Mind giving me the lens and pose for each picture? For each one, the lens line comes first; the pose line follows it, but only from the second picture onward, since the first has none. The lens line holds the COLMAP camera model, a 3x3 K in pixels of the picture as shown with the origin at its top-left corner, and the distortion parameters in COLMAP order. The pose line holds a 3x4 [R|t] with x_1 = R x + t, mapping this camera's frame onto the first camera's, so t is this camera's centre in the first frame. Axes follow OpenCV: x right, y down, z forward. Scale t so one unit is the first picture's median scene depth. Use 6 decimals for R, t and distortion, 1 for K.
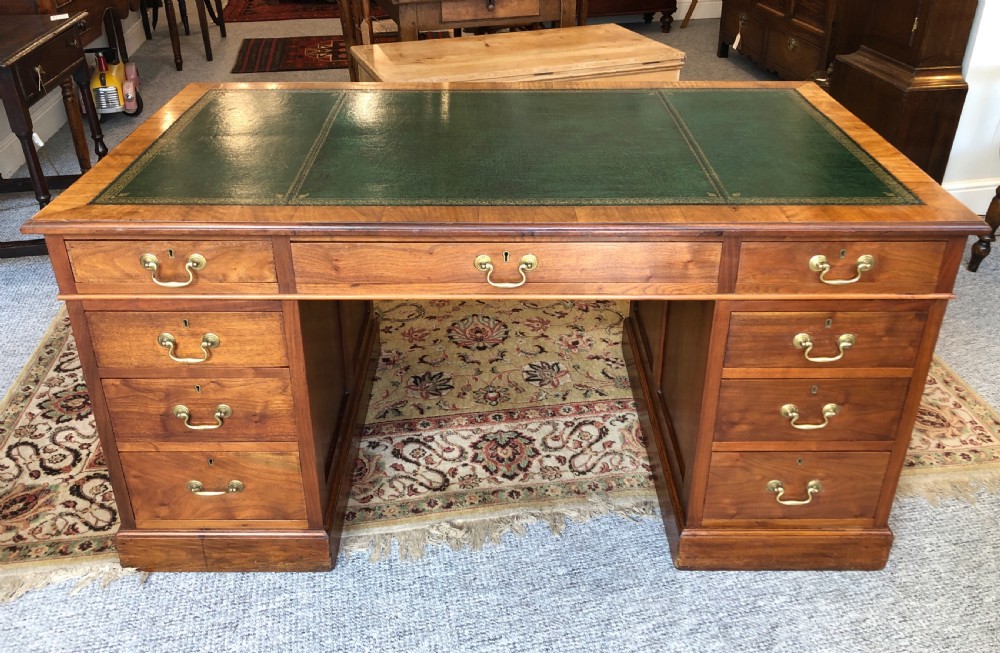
lens RADIAL K [[853.7, 0, 497.6], [0, 853.7, 266.2], [0, 0, 1]] dist [0.028875, -0.019025]
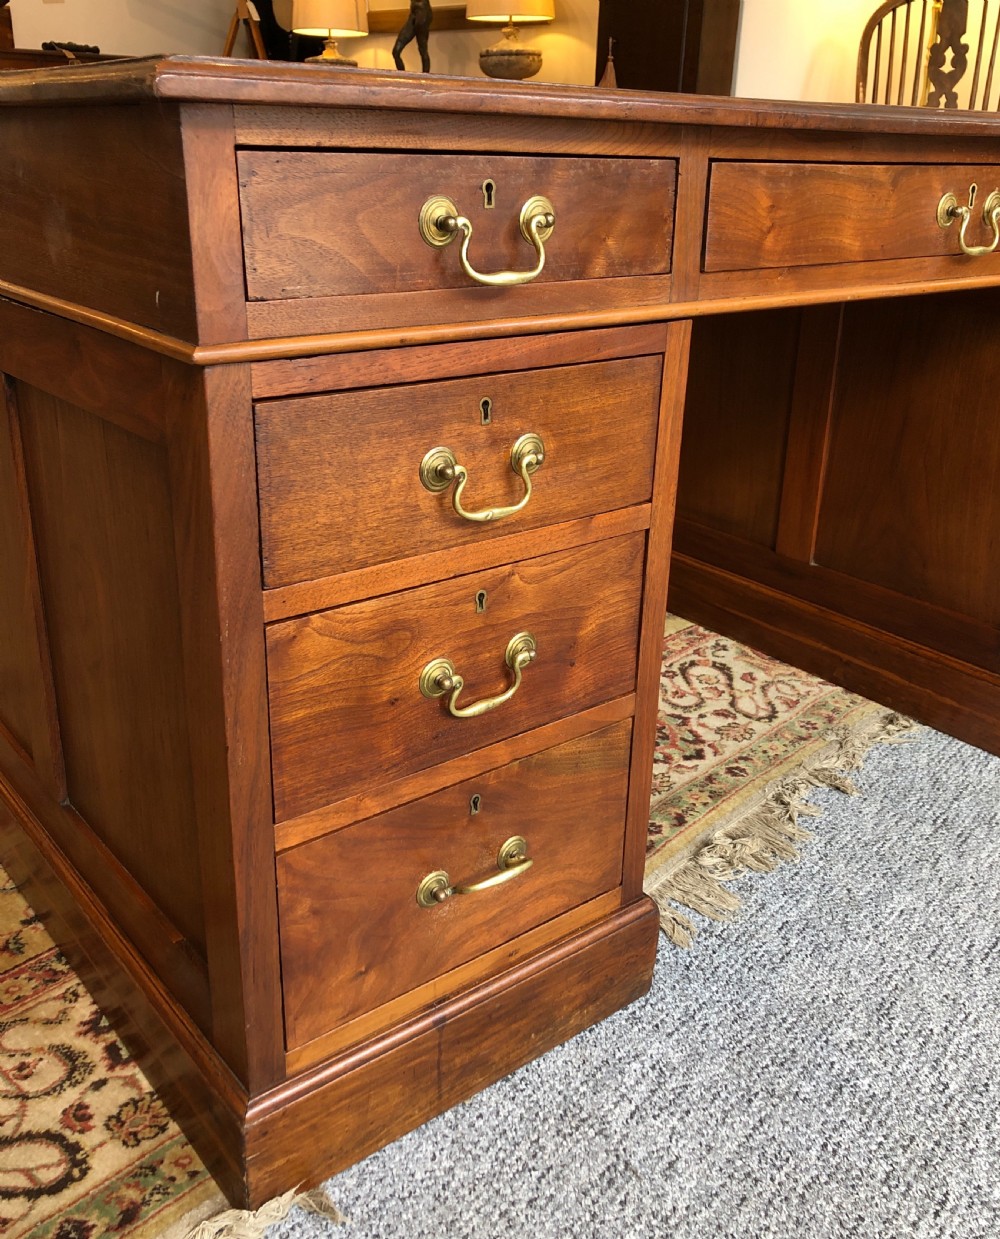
lens RADIAL K [[1144.4, 0, 504.7], [0, 1144.4, 598.7], [0, 0, 1]] dist [0.023852, 0.000000]
pose [[0.782764, -0.213992, 0.584370, -0.497307], [0.265214, 0.964187, -0.002176, 0.111733], [-0.562976, 0.156686, 0.811485, 0.431677]]
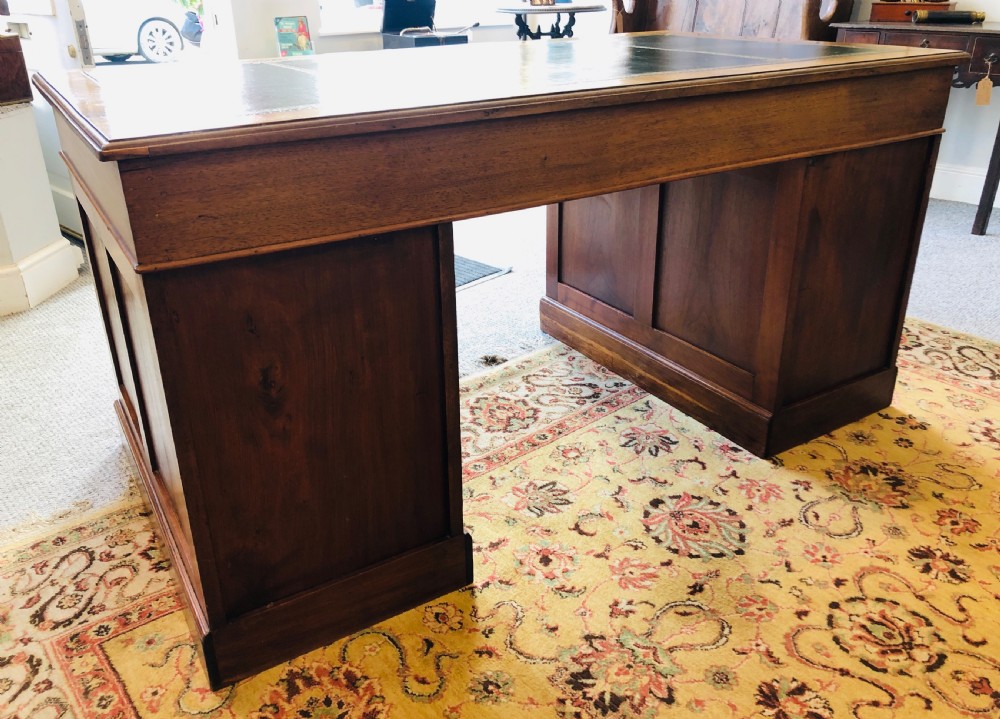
lens RADIAL K [[810.8, 0, 497.9], [0, 810.8, 327.8], [0, 0, 1]] dist [0.044864, -0.046262]
pose [[-0.852577, 0.221936, -0.473135, 0.432645], [-0.226729, 0.658622, 0.717503, -0.510381], [0.470857, 0.719000, -0.511206, 1.424001]]
